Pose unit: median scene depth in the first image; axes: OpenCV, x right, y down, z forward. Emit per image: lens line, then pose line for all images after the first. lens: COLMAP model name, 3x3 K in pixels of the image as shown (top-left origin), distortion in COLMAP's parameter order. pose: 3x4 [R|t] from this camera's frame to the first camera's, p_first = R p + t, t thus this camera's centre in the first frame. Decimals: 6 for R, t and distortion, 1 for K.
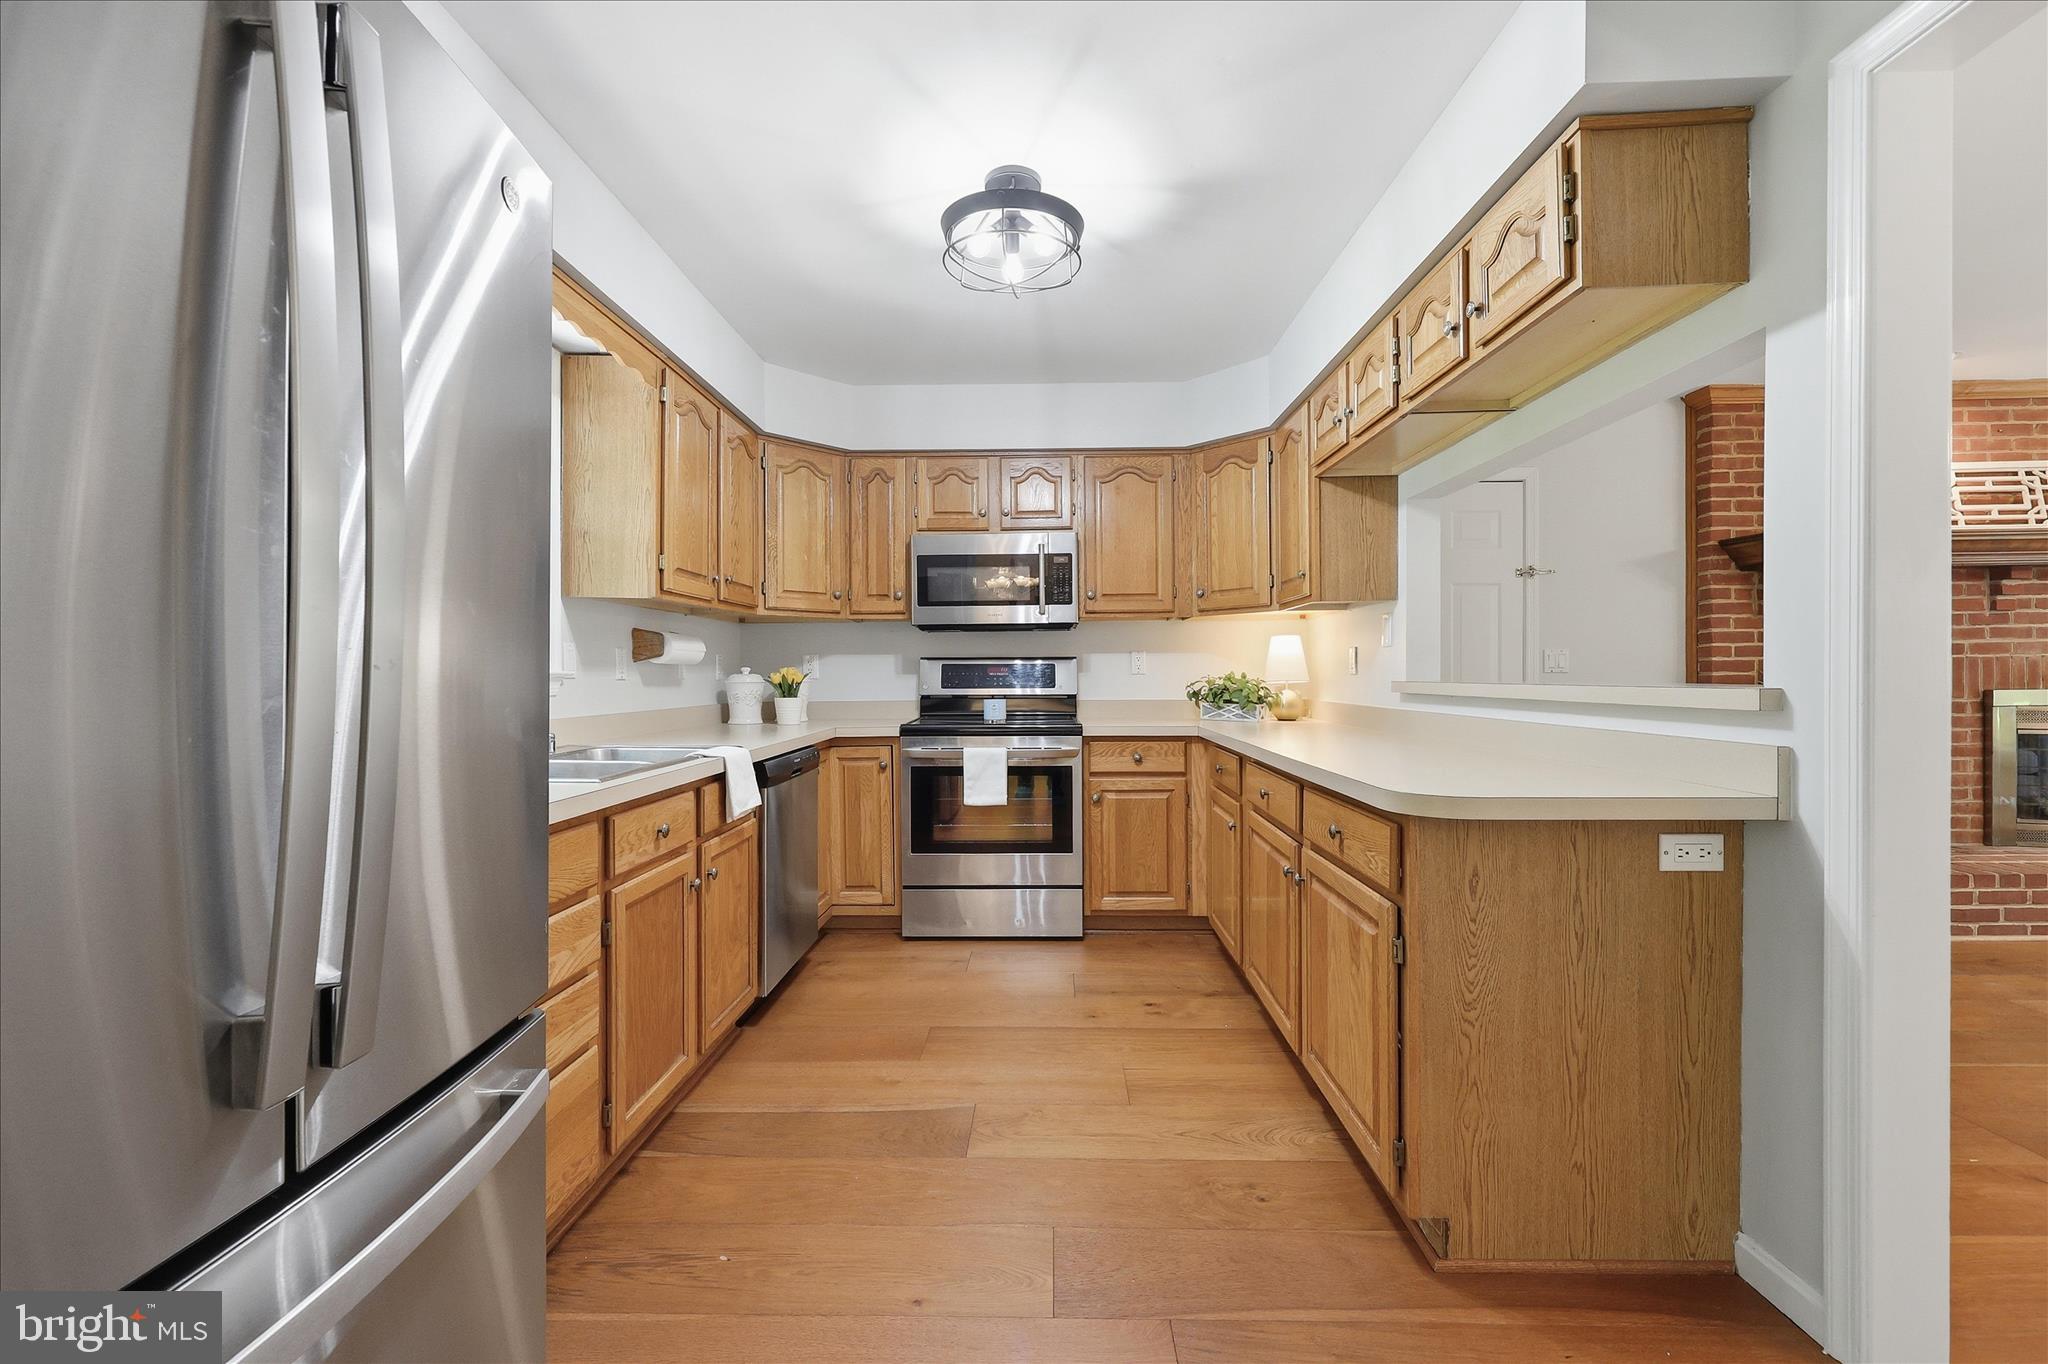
lens RADIAL K [[837.1, 0, 1024.0], [0, 837.1, 682.0], [0, 0, 1]] dist [0.000054, -0.000264]
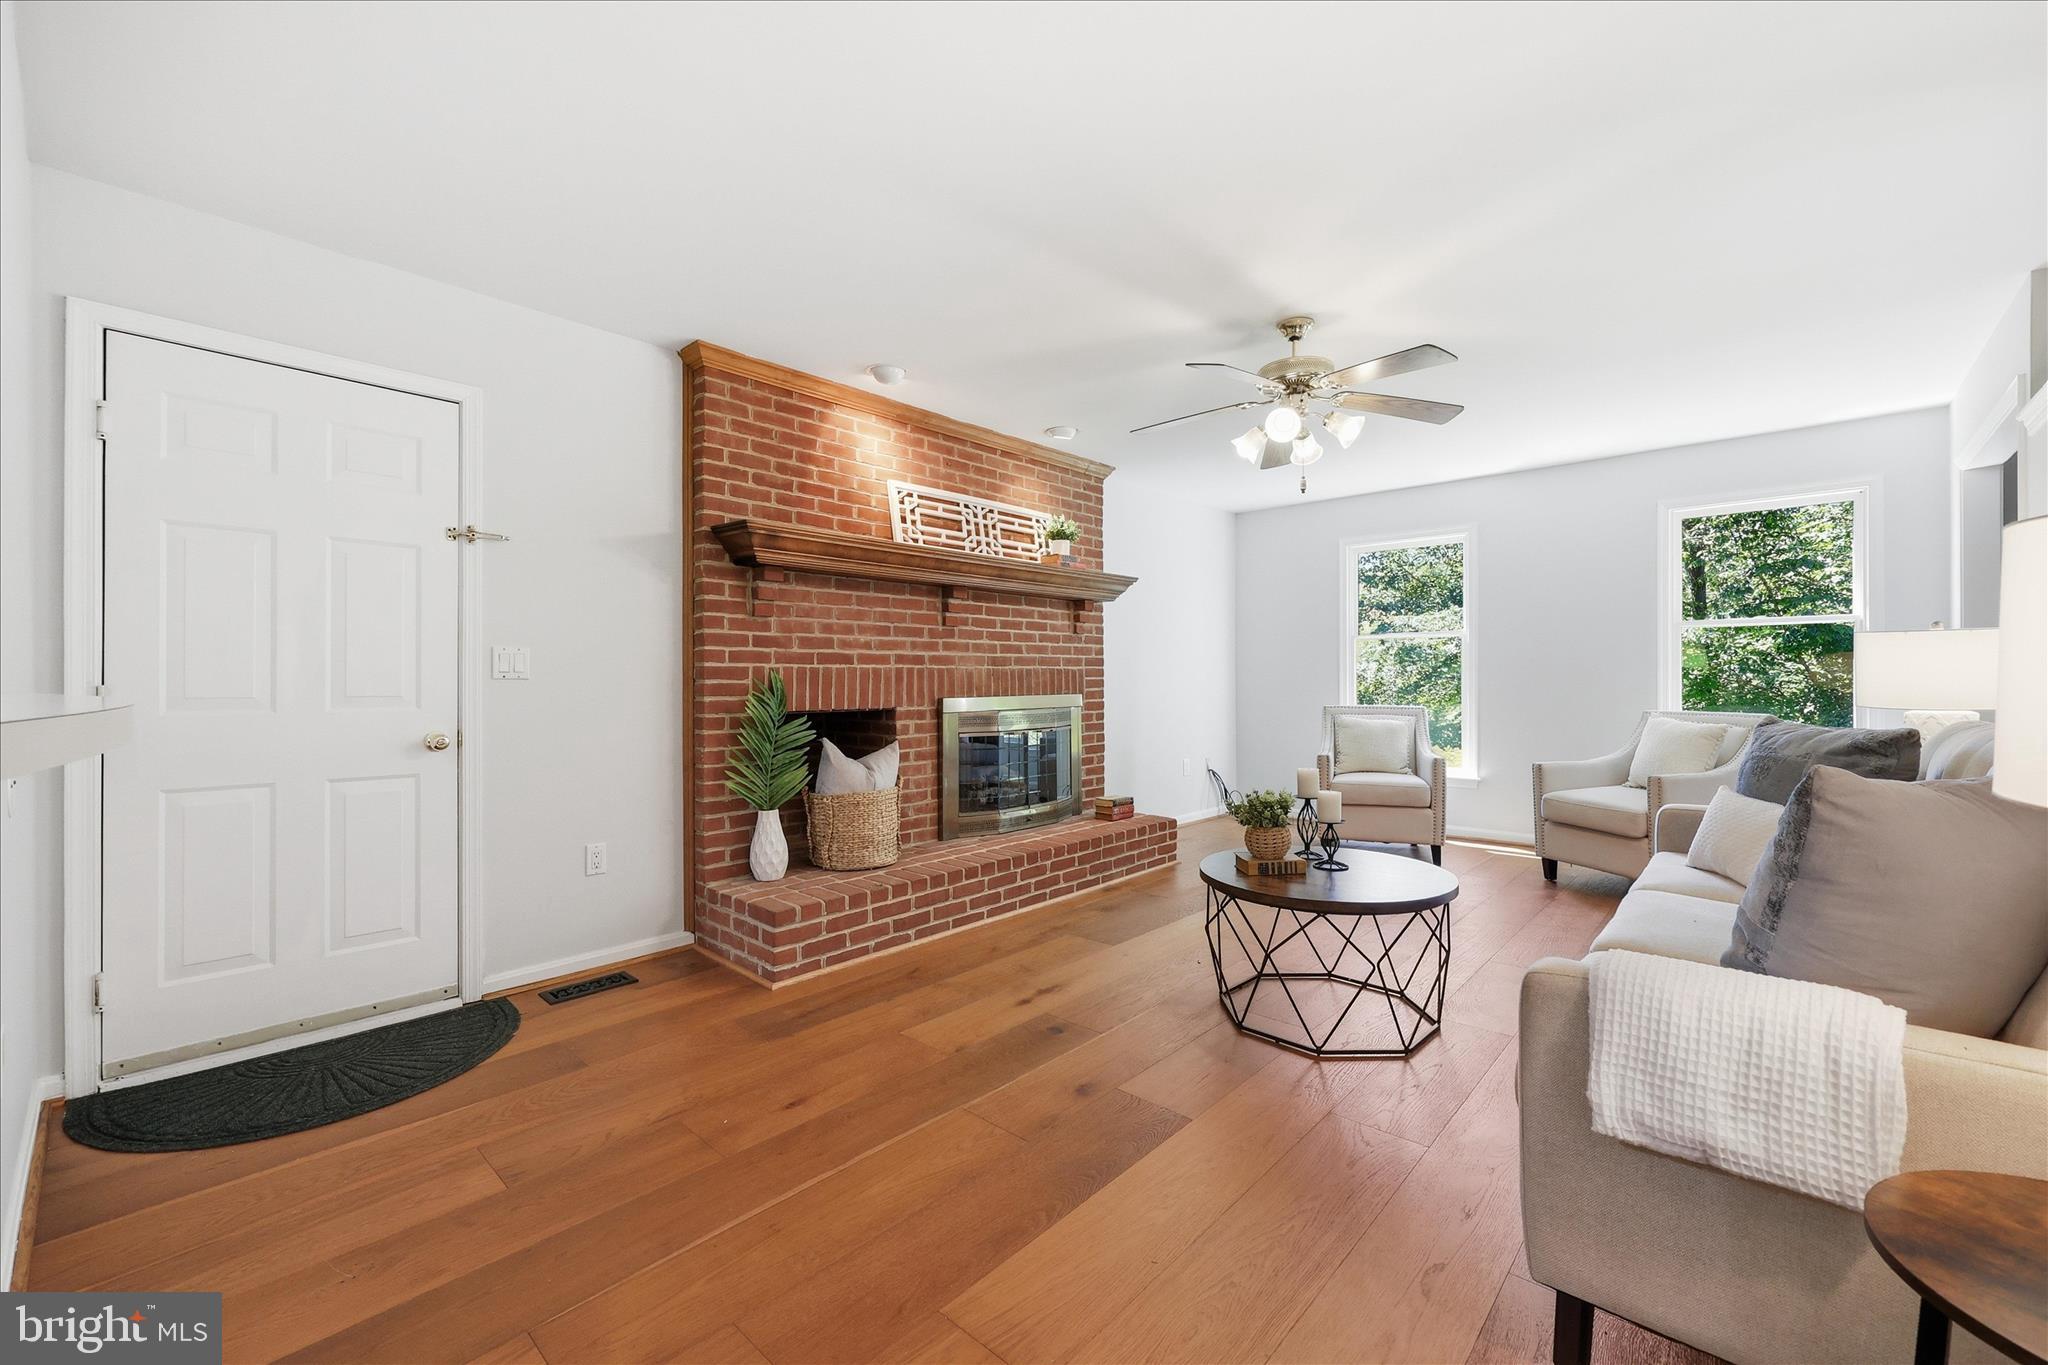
lens RADIAL K [[837.1, 0, 1024.0], [0, 837.1, 682.5], [0, 0, 1]] dist [0.000054, -0.000264]
pose [[0.656709, 0.005400, 0.754125, 0.418550], [0.001480, 0.999963, -0.008449, -0.001744], [-0.754143, 0.006665, 0.656677, 0.209380]]
